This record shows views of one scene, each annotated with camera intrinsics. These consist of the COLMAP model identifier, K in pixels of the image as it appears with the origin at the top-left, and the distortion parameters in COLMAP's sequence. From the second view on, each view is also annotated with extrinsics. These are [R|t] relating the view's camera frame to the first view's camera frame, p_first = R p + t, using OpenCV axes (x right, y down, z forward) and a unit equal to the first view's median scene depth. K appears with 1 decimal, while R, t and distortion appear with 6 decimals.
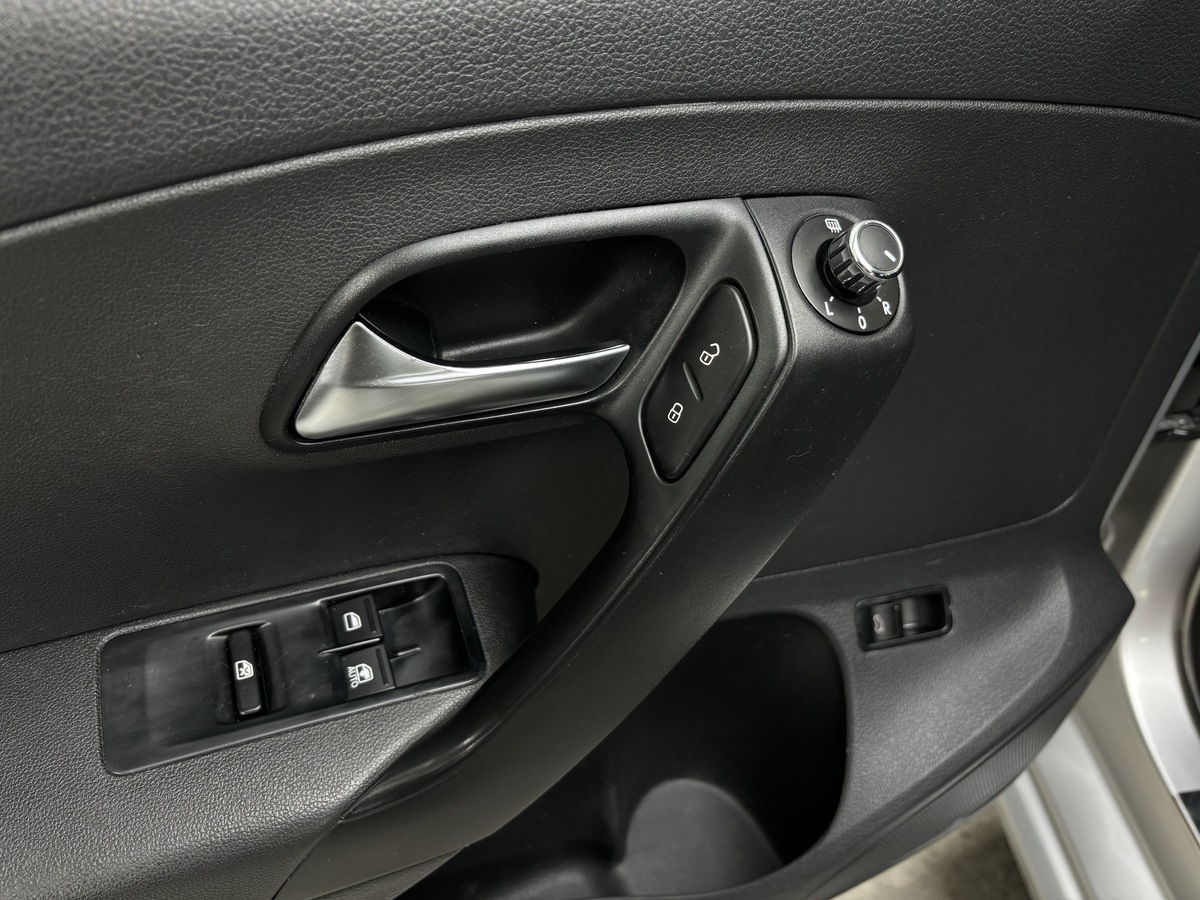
lens RADIAL K [[932.0, 0, 604.4], [0, 932.0, 452.4], [0, 0, 1]] dist [0.025043, -0.003803]
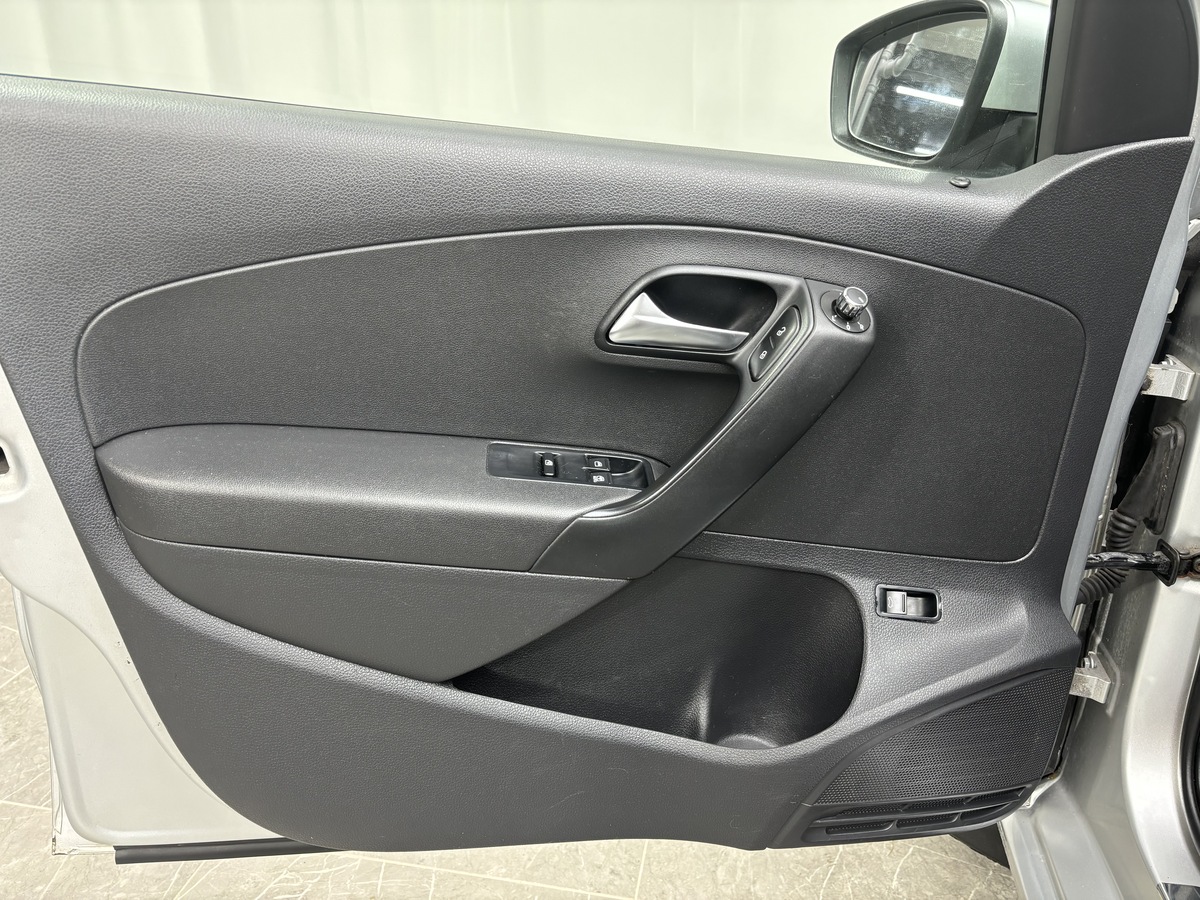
lens RADIAL K [[894.2, 0, 604.1], [0, 894.2, 451.8], [0, 0, 1]] dist [0.041888, -0.062958]
pose [[0.959260, 0.147718, -0.240832, 0.272959], [-0.229042, 0.905669, -0.356795, 1.080261], [0.165409, 0.397420, 0.902606, -1.005772]]
